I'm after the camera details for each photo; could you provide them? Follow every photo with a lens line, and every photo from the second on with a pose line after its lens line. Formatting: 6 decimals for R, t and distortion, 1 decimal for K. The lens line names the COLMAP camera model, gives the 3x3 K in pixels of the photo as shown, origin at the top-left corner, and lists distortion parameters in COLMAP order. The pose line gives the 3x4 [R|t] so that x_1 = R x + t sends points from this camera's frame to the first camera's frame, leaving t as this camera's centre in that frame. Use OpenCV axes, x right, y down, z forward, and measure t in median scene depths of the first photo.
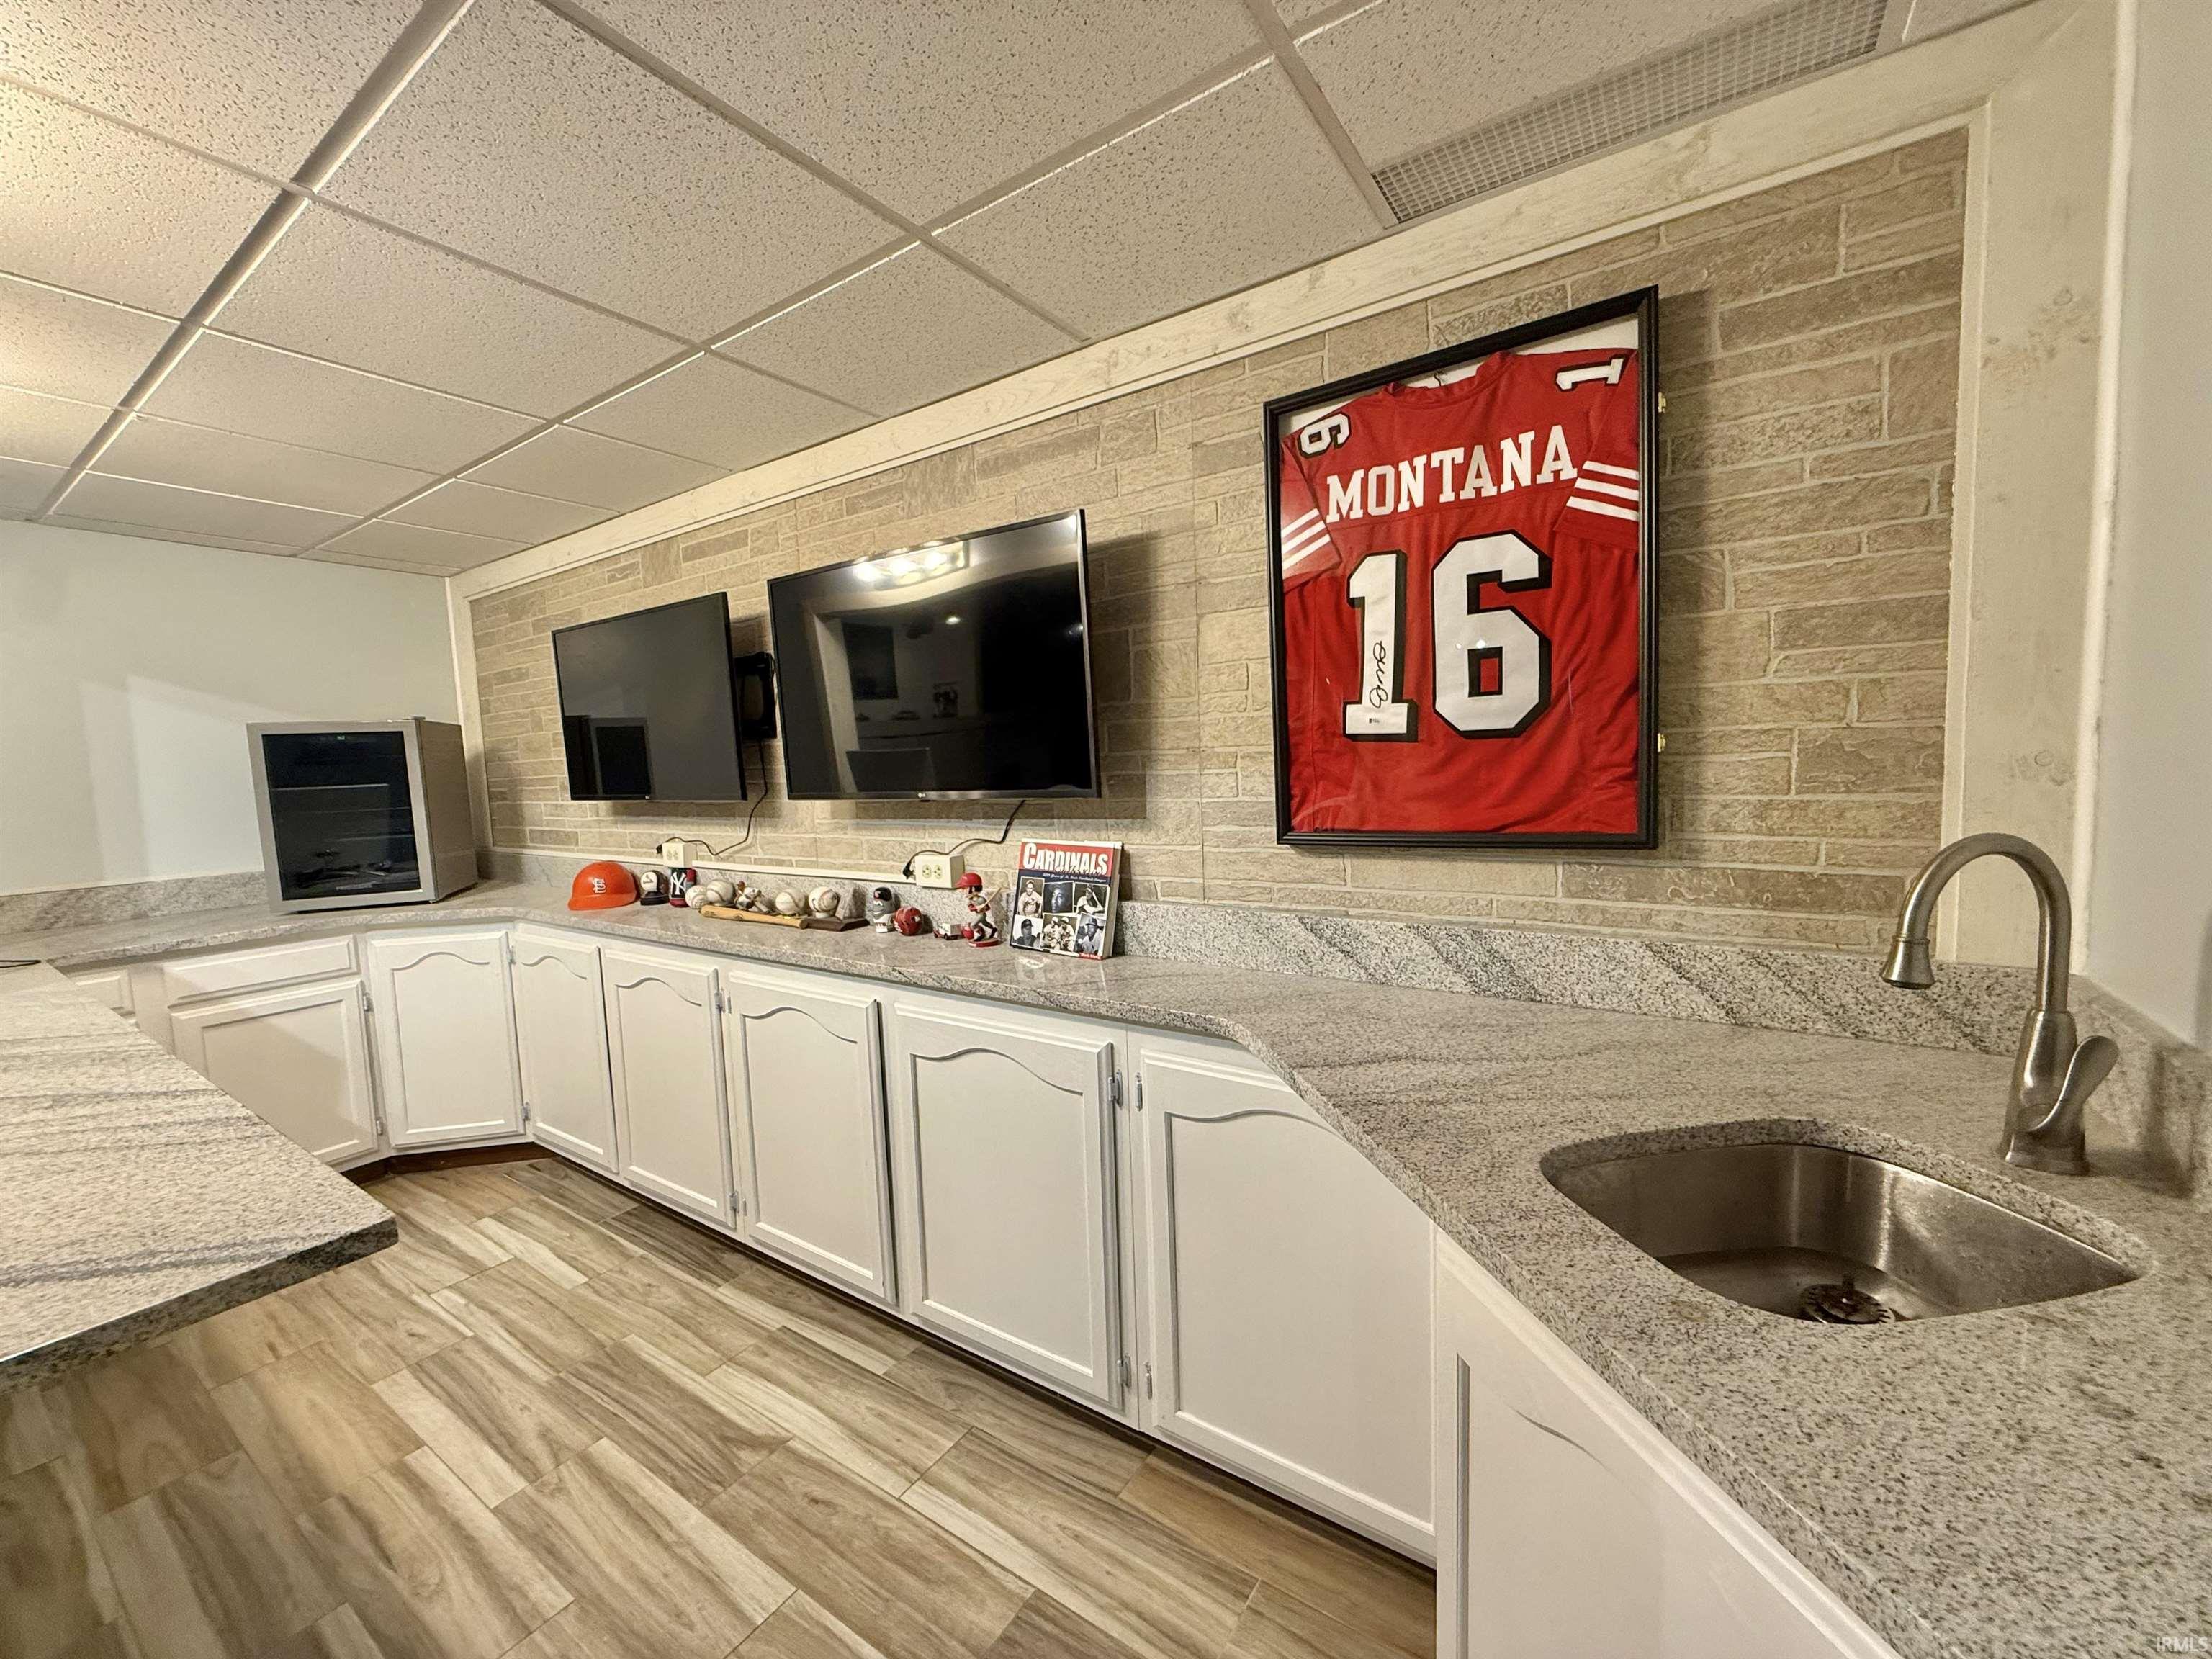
lens RADIAL K [[883.8, 0, 1092.6], [0, 883.8, 836.6], [0, 0, 1]] dist [0.001016, -0.000051]
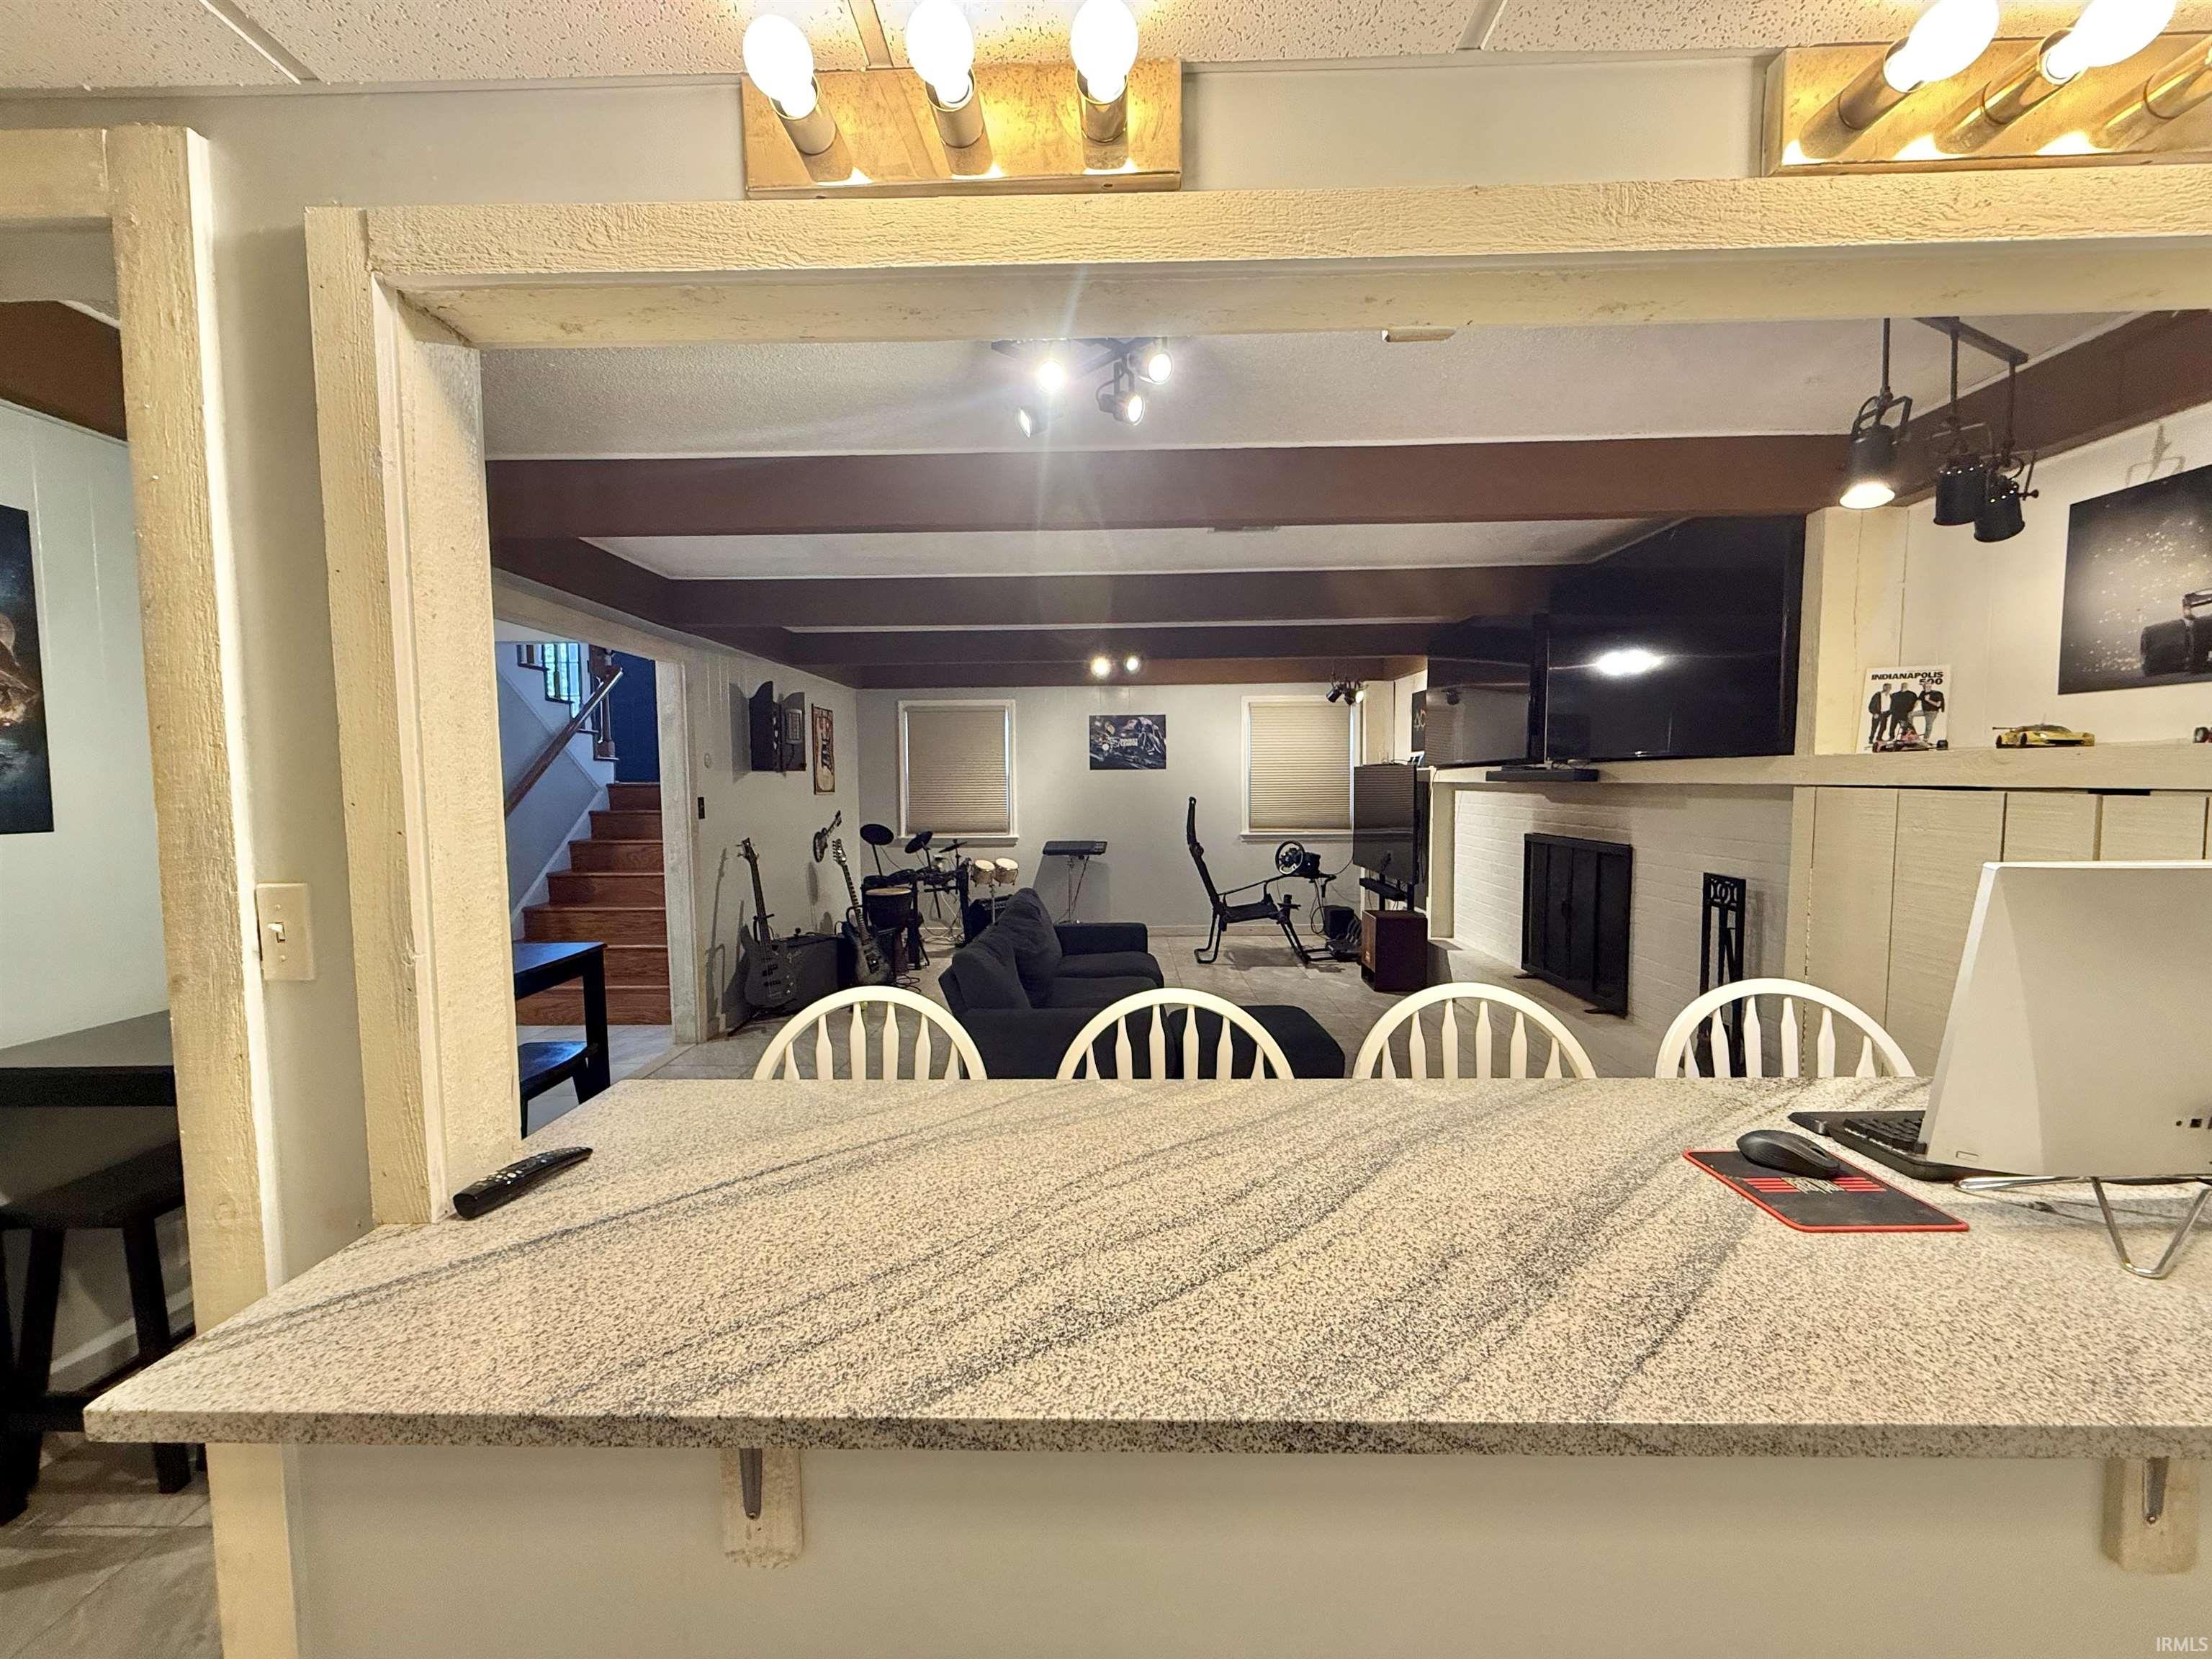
lens RADIAL K [[883.8, 0, 1103.6], [0, 883.8, 831.4], [0, 0, 1]] dist [0.001016, -0.000051]
pose [[-0.831521, 0.079408, -0.549788, -0.708892], [-0.006006, 0.988387, 0.151840, -0.153918], [0.555461, 0.129561, -0.821388, 1.306454]]
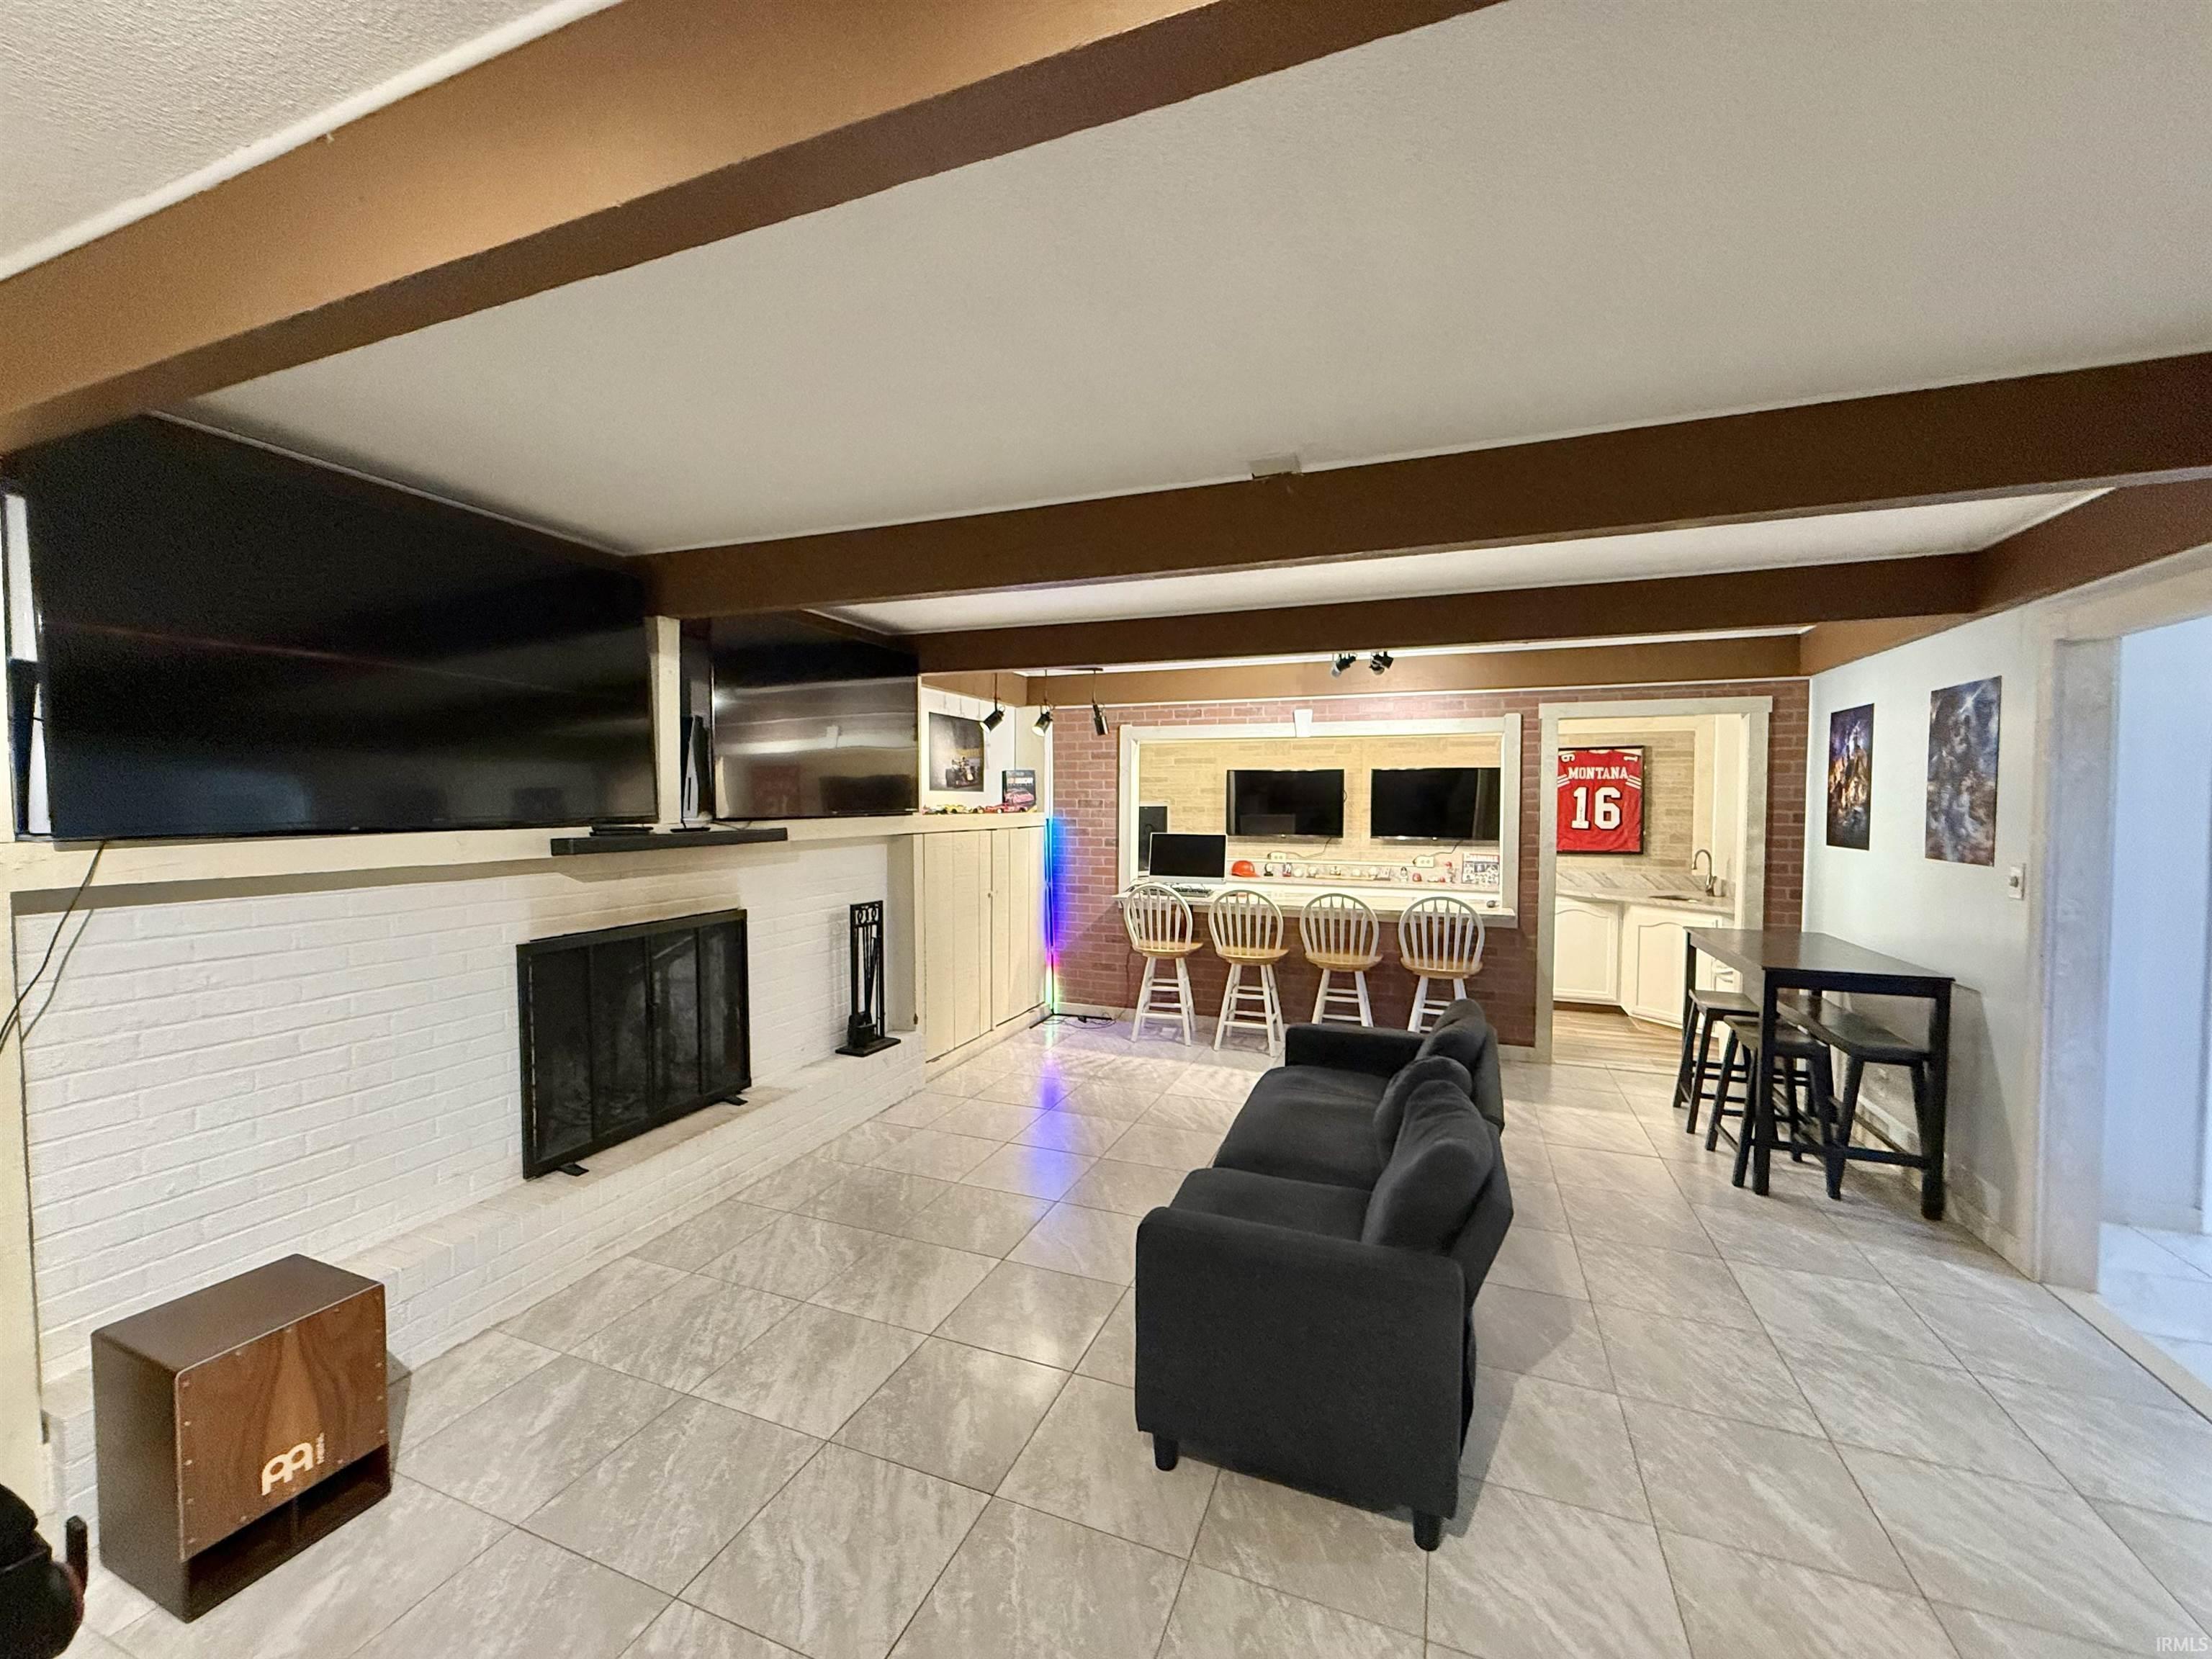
lens RADIAL K [[883.8, 0, 1097.5], [0, 883.8, 832.6], [0, 0, 1]] dist [0.001016, -0.000051]
pose [[0.973868, 0.030455, 0.225062, -3.184917], [-0.018154, 0.998236, -0.056529, 0.208931], [-0.226386, 0.050967, 0.972703, -2.881780]]
